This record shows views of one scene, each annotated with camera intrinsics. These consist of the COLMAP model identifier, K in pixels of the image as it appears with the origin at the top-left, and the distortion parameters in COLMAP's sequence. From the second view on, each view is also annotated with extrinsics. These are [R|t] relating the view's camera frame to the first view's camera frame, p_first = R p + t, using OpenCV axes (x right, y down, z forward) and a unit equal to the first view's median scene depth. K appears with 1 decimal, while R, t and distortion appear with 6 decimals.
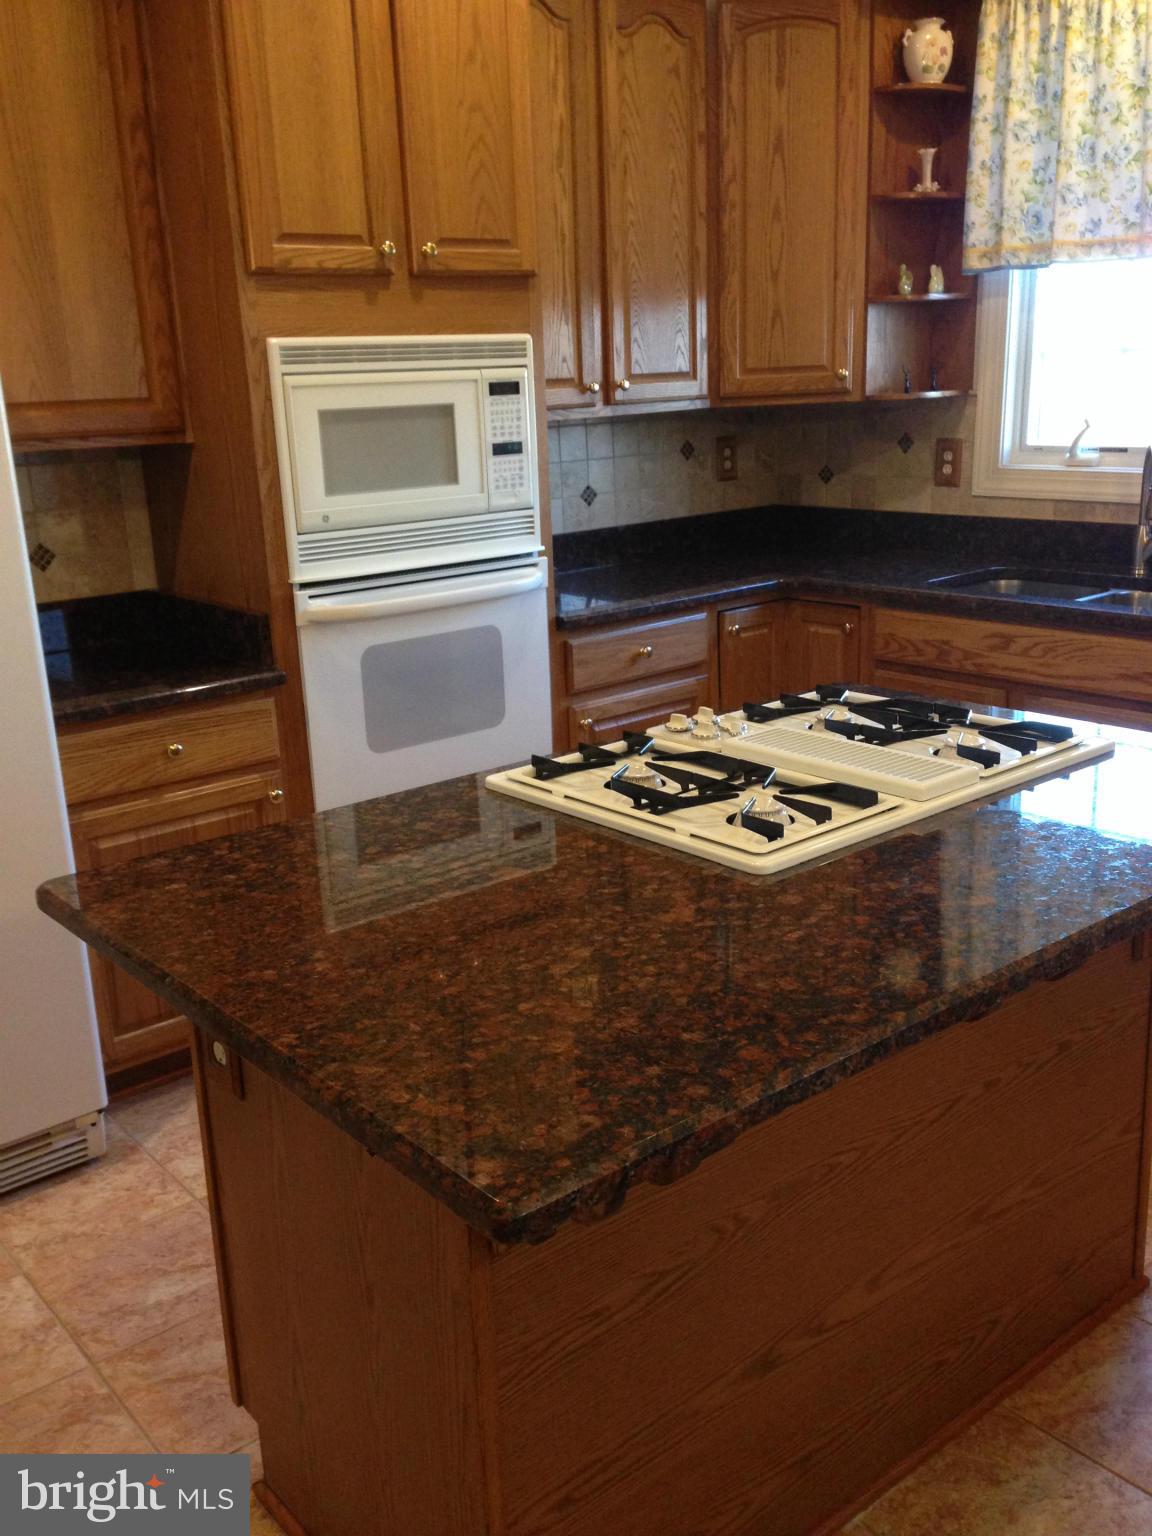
lens RADIAL K [[1397.9, 0, 570.7], [0, 1397.9, 775.7], [0, 0, 1]] dist [0.056316, -0.085091]
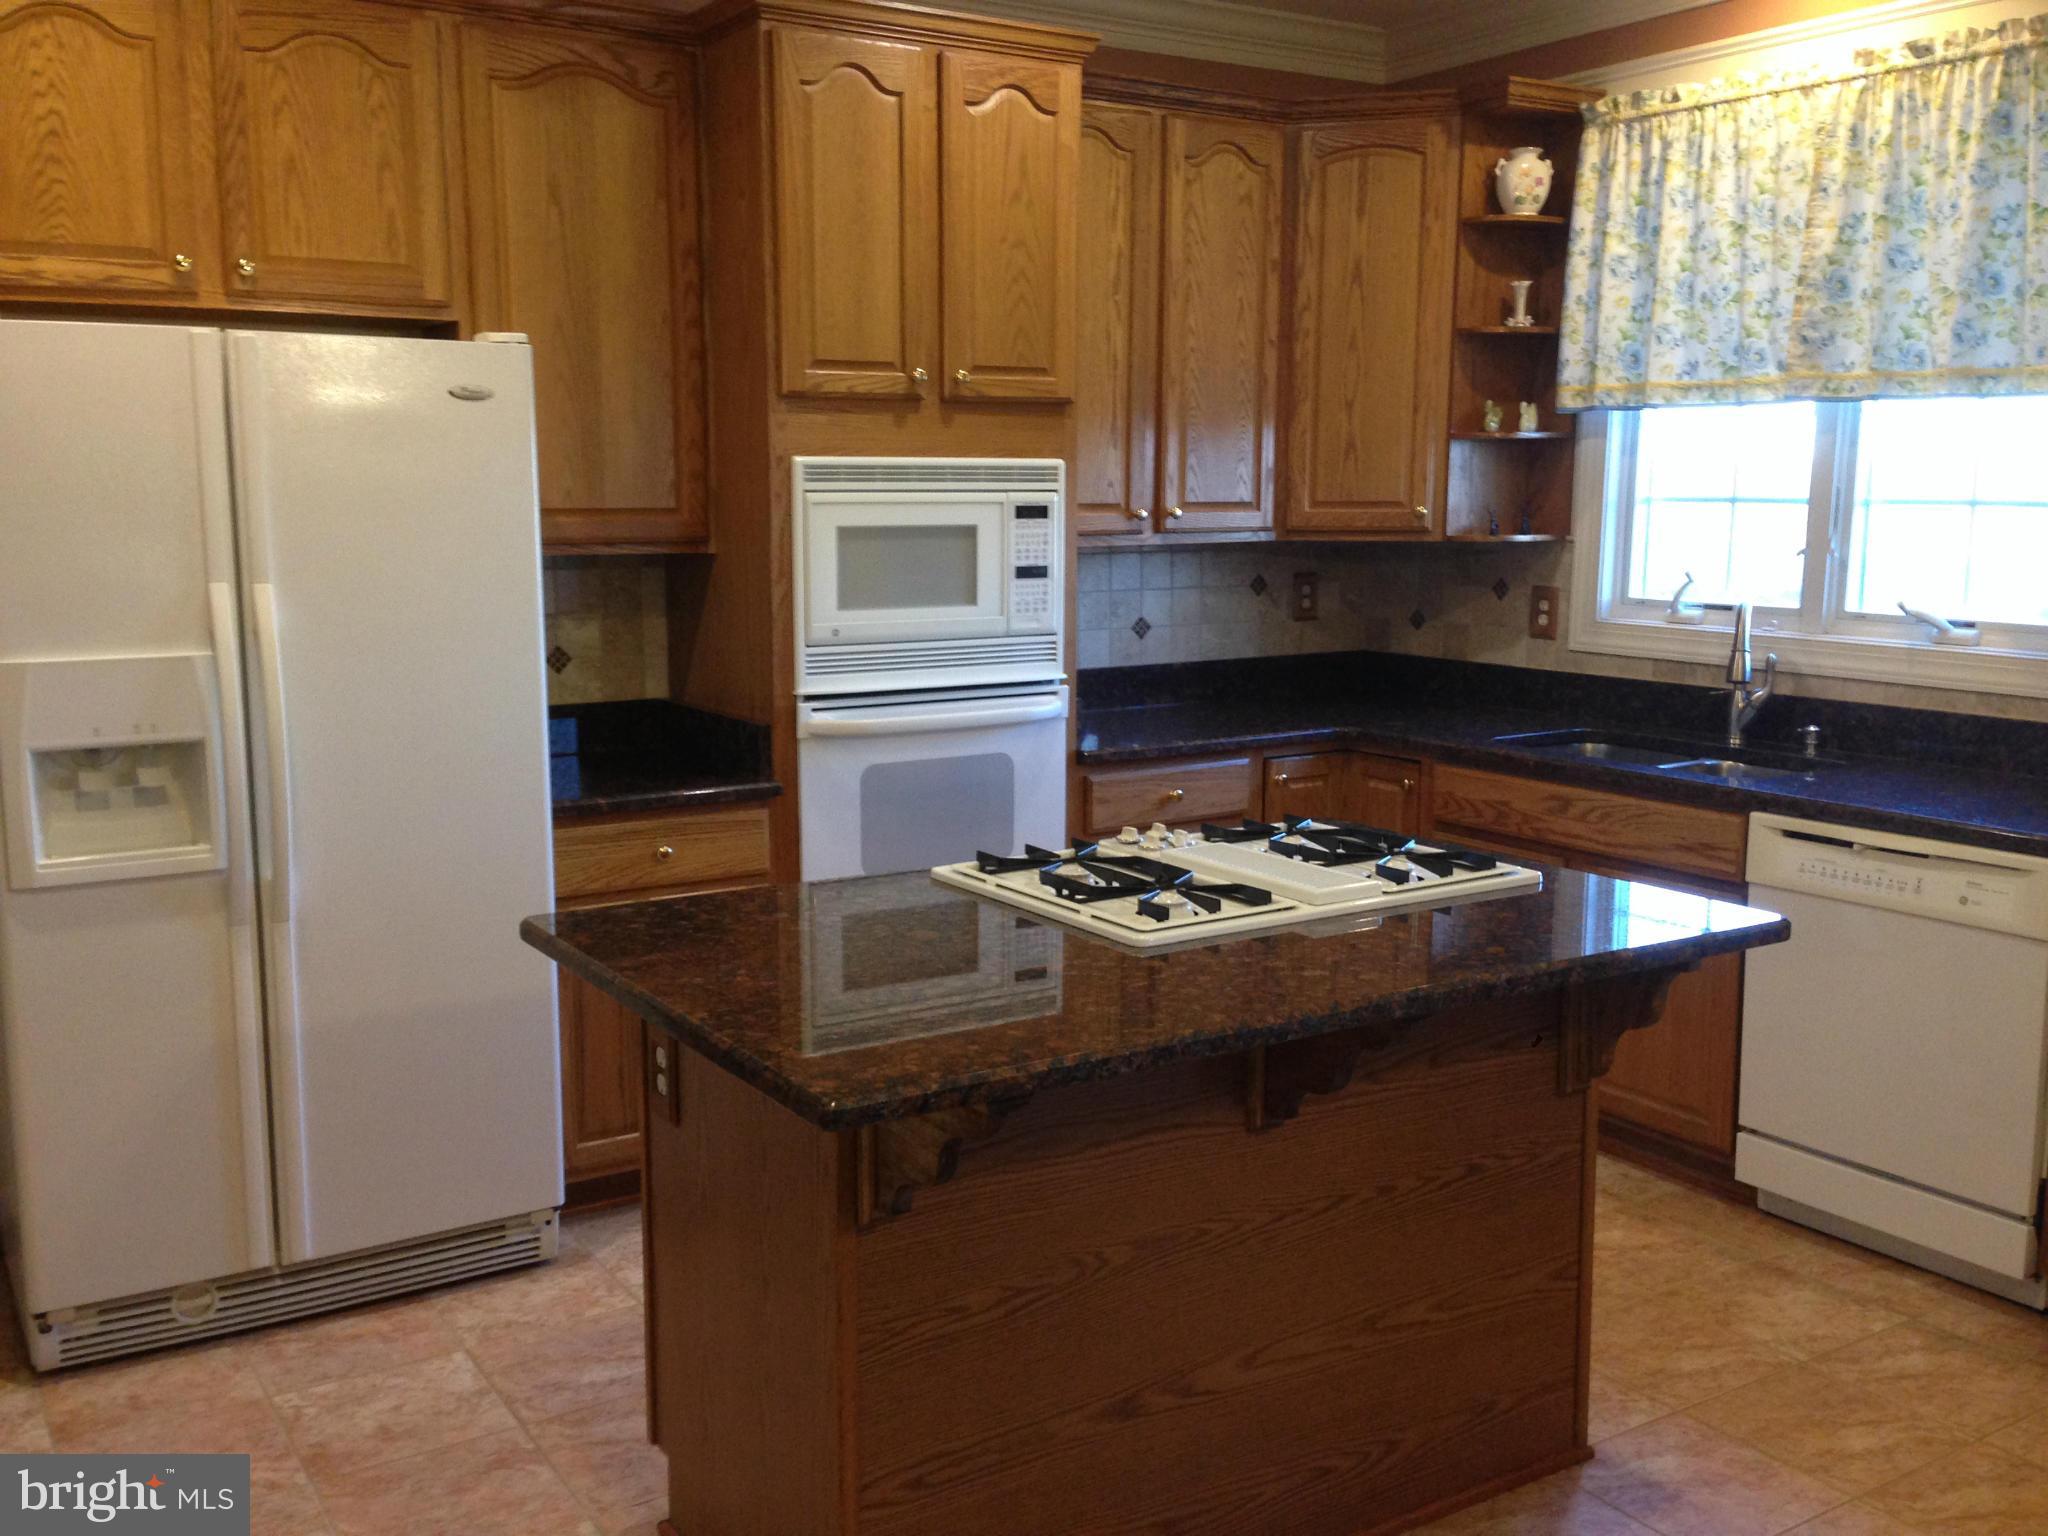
lens RADIAL K [[1863.9, 0, 1015.9], [0, 1863.9, 763.5], [0, 0, 1]] dist [0.056316, -0.085091]
pose [[0.991636, 0.057117, -0.115737, 0.101536], [-0.071731, 0.989392, -0.126326, 0.060877], [0.107294, 0.133571, 0.985214, -0.255624]]
